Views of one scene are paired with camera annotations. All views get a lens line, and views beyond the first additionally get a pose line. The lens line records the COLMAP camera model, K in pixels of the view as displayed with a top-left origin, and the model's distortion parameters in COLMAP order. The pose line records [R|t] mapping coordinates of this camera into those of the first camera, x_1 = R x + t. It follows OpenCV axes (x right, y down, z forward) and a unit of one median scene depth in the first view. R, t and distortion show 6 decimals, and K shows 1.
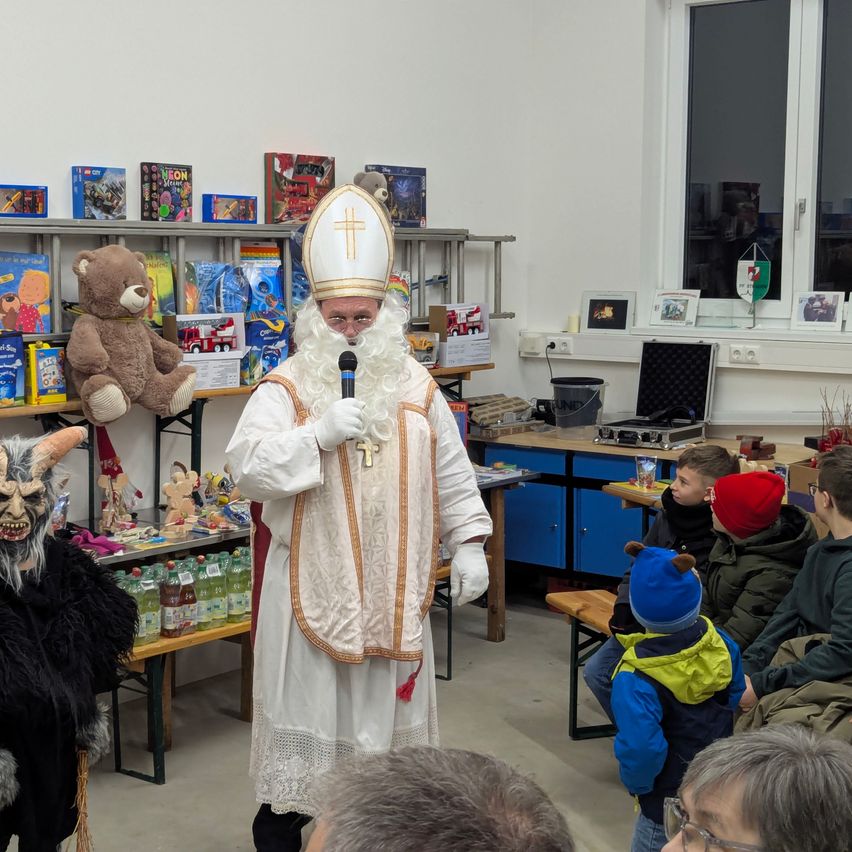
lens RADIAL K [[1620.0, 0, 425.6], [0, 1620.0, 427.8], [0, 0, 1]] dist [0.076995, 0.000000]
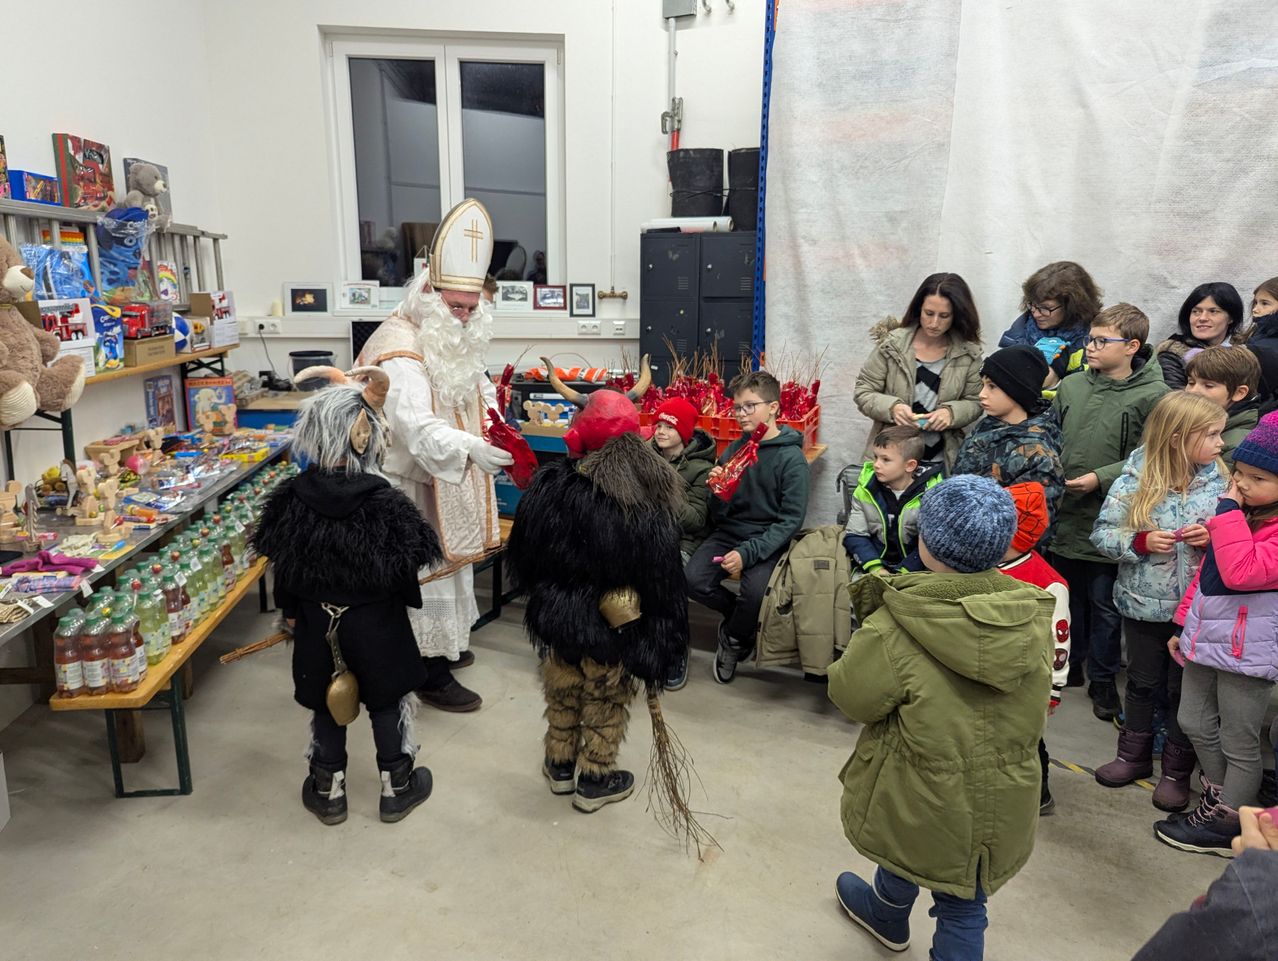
lens RADIAL K [[920.4, 0, 640.0], [0, 920.4, 473.3], [0, 0, 1]] dist [0.001169, -0.006094]
pose [[0.710351, -0.141934, 0.689389, -0.253130], [0.067263, 0.988663, 0.134242, -0.017840], [-0.700627, -0.048989, 0.711844, 0.346334]]
